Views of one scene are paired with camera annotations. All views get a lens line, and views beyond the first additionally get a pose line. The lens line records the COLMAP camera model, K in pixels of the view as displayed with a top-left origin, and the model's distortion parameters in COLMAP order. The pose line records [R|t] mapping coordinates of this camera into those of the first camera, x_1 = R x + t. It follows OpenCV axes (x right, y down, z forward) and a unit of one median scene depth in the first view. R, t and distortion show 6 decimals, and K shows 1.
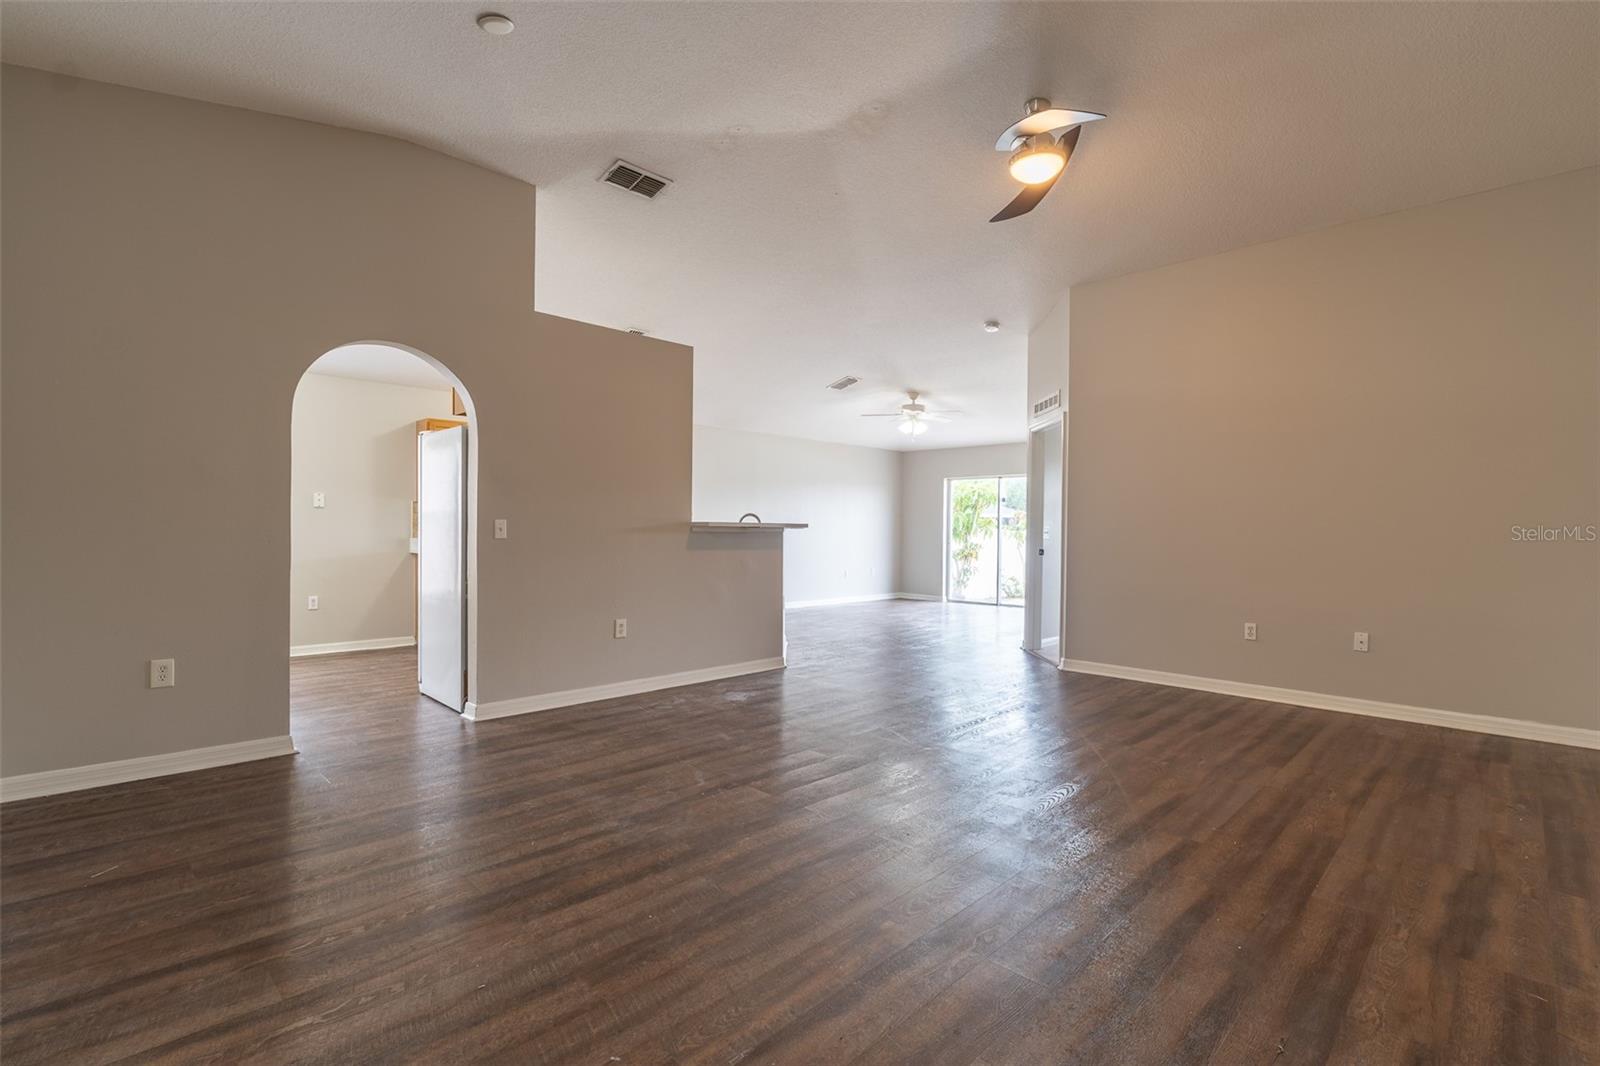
lens RADIAL K [[739.1, 0, 800.0], [0, 739.1, 533.0], [0, 0, 1]] dist [-0.003885, -0.001147]
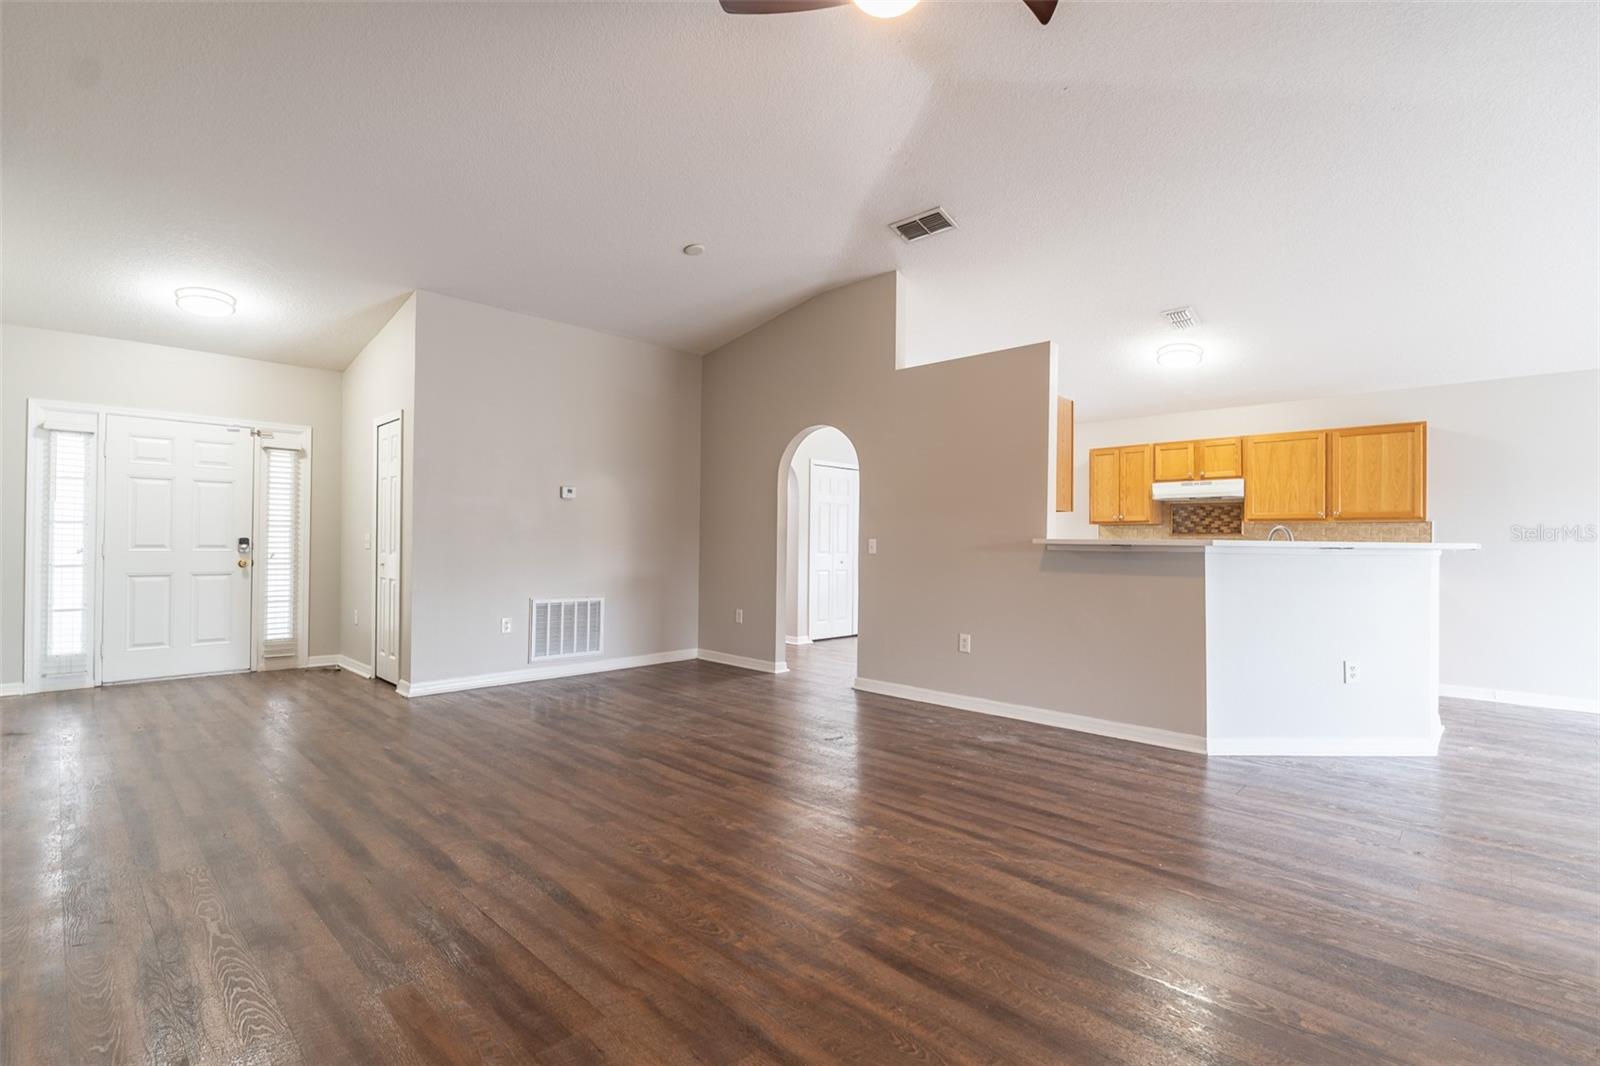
lens RADIAL K [[726.2, 0, 794.7], [0, 726.2, 534.1], [0, 0, 1]] dist [-0.005196, -0.000451]
pose [[0.012543, -0.022099, -0.999677, 0.748154], [-0.016694, 0.999612, -0.022307, 0.002928], [0.999782, 0.016968, 0.012170, 0.724777]]
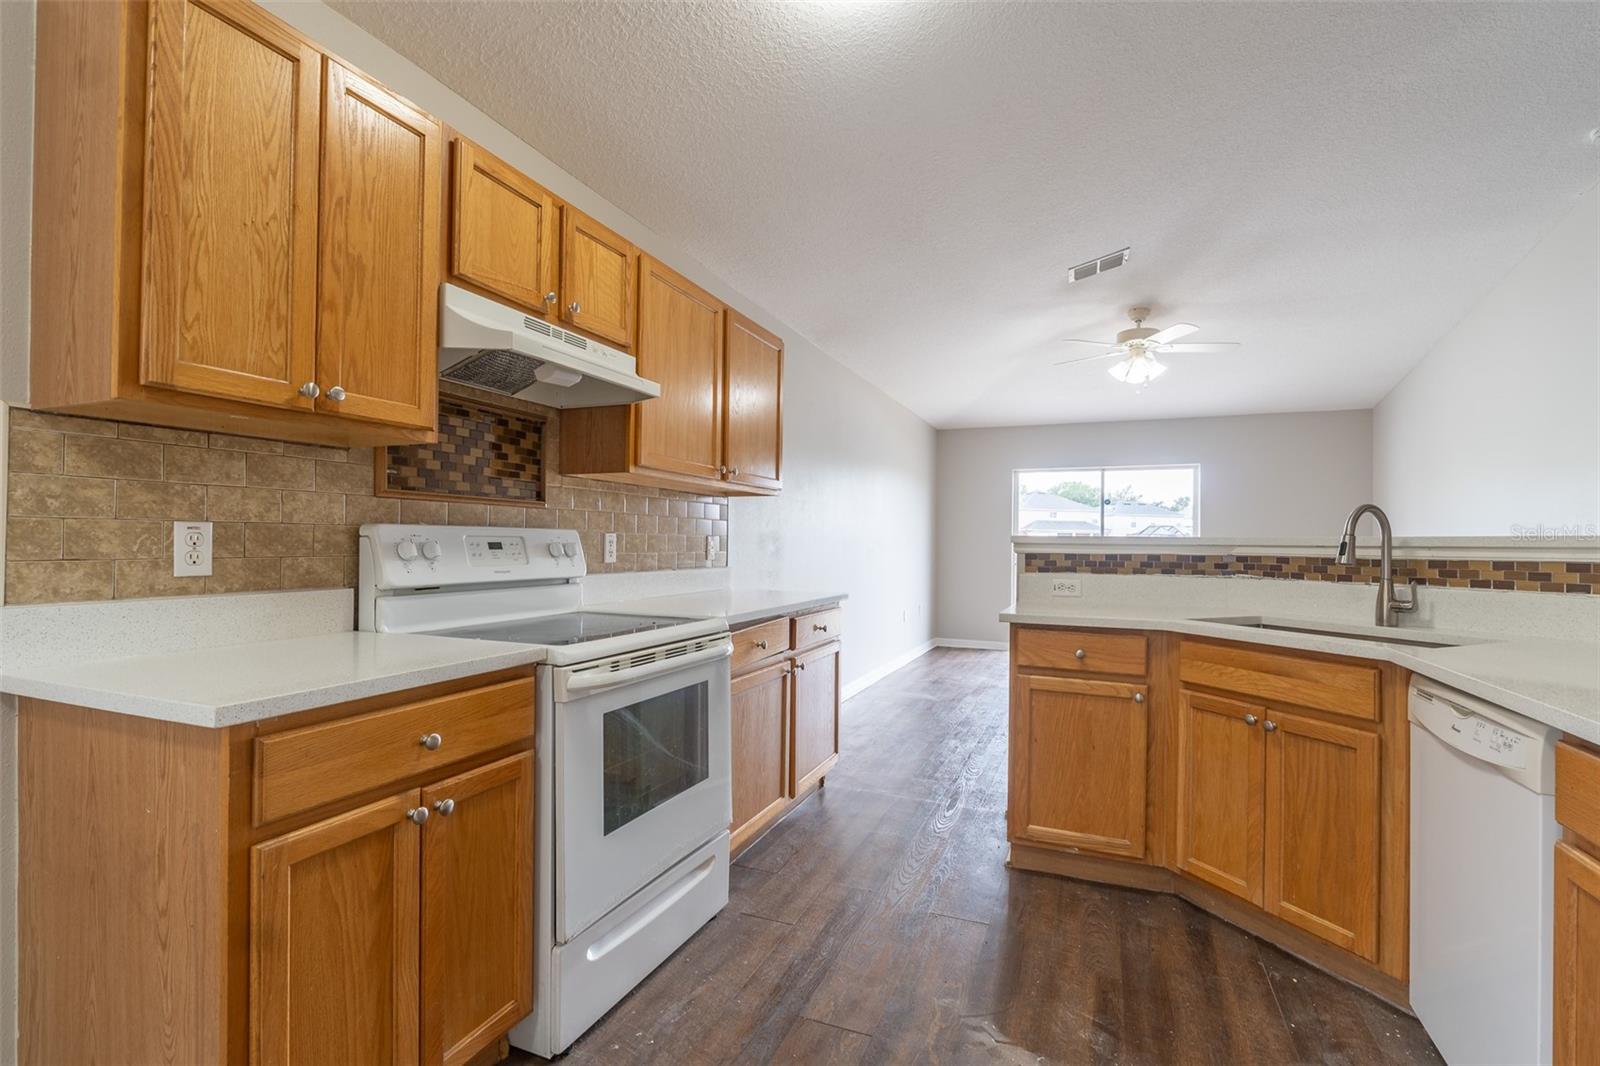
lens RADIAL K [[734.2, 0, 799.4], [0, 734.2, 538.6], [0, 0, 1]] dist [-0.003075, -0.000289]
pose [[0.927530, 0.001824, 0.373743, -0.546648], [0.001832, 0.999954, -0.009426, -0.010821], [-0.373743, 0.009428, 0.927484, 1.027493]]
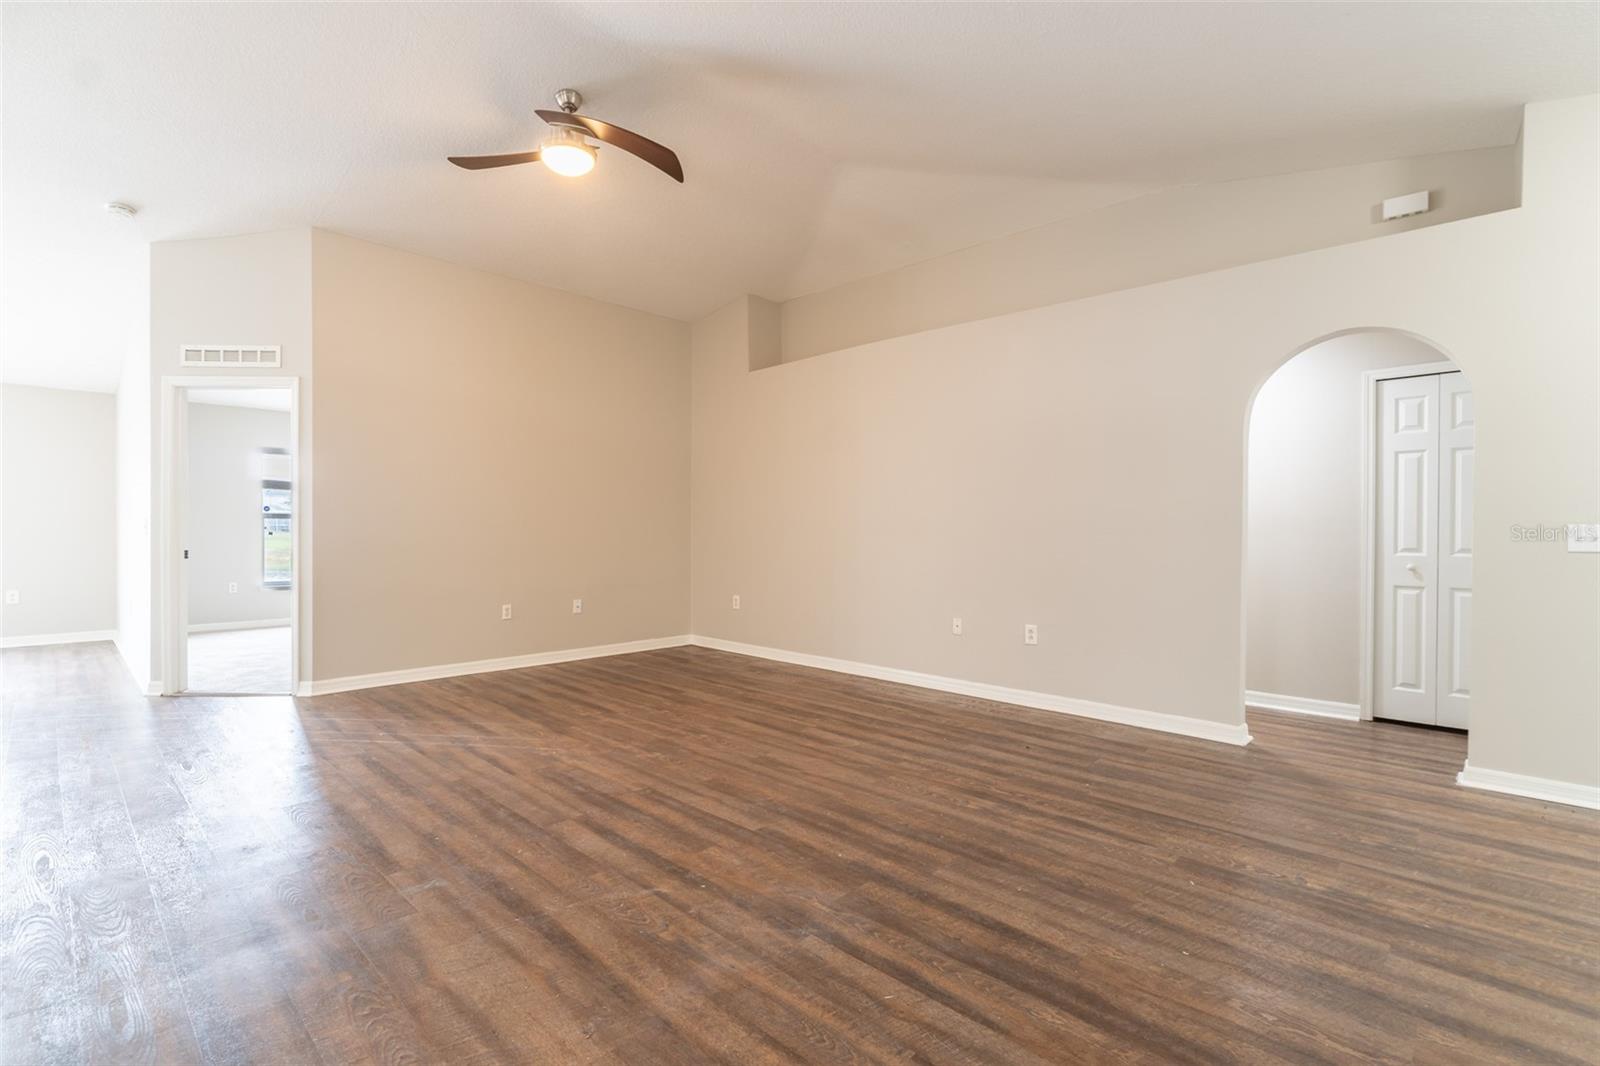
lens RADIAL K [[726.2, 0, 794.7], [0, 726.2, 534.1], [0, 0, 1]] dist [-0.005196, -0.000451]
pose [[-0.016917, -0.017126, 0.999710, -0.523431], [-0.000492, 0.999853, 0.017121, -0.008315], [-0.999857, -0.000202, -0.016923, 0.563934]]
